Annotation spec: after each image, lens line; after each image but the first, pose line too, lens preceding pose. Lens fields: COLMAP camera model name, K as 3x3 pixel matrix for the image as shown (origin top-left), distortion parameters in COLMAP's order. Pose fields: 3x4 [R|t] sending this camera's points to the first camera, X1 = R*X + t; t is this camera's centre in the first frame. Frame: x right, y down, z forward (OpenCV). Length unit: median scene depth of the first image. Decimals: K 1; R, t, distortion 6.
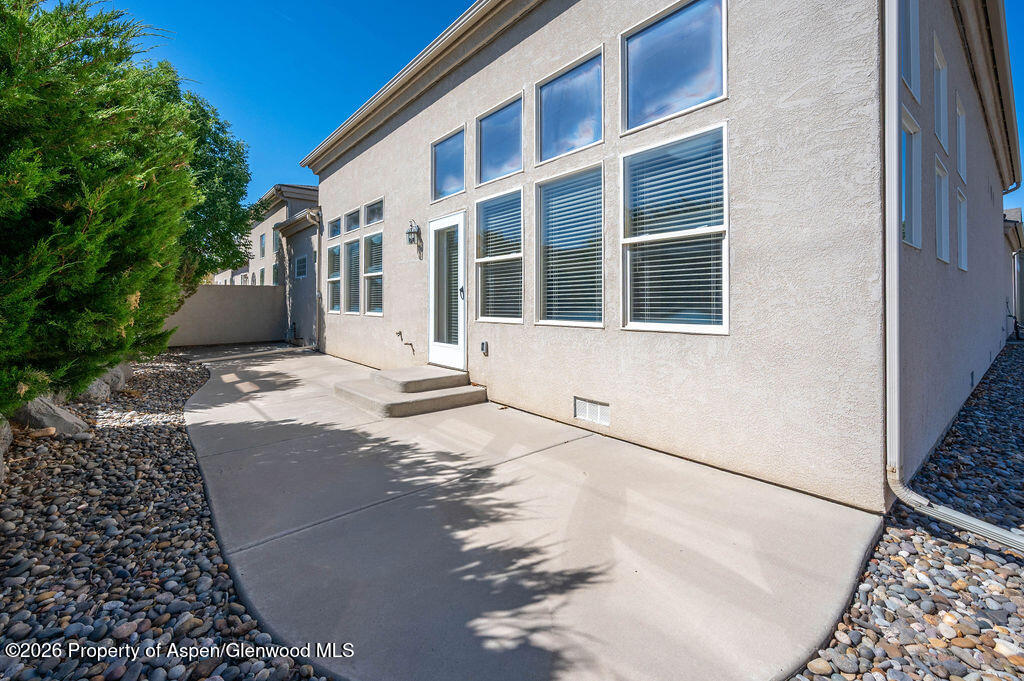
lens RADIAL K [[419.2, 0, 504.6], [0, 419.2, 300.7], [0, 0, 1]] dist [0.001448, 0.000043]
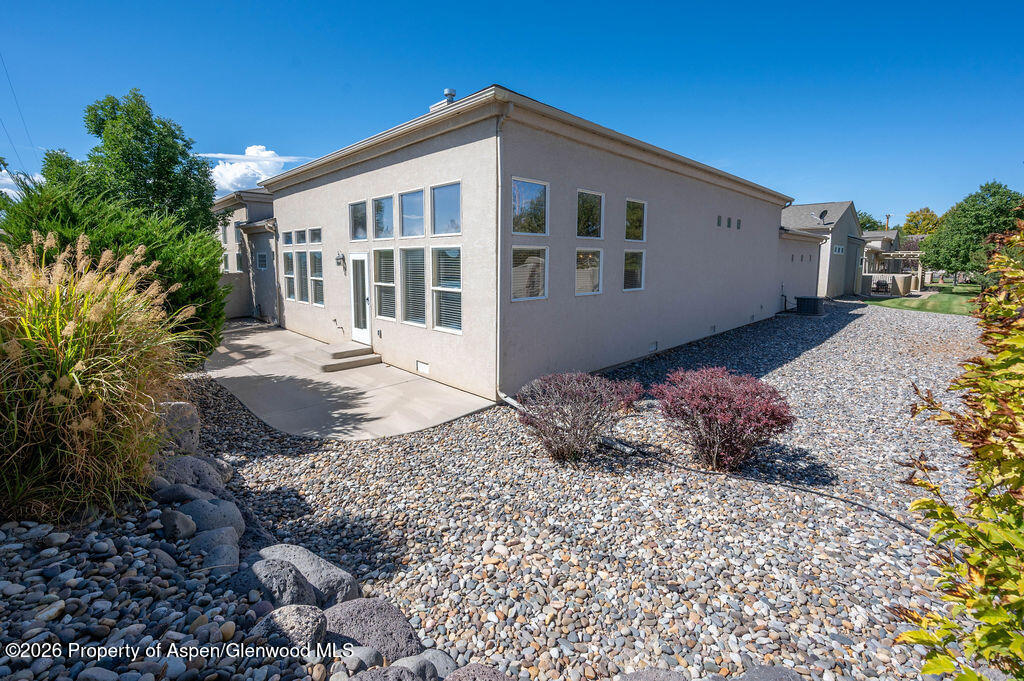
lens RADIAL K [[419.2, 0, 495.2], [0, 419.2, 303.1], [0, 0, 1]] dist [0.001448, 0.000043]
pose [[0.997511, -0.006508, 0.070205, 0.277668], [-0.001002, 0.994322, 0.106409, -0.178720], [-0.070499, -0.106214, 0.991841, -0.687881]]
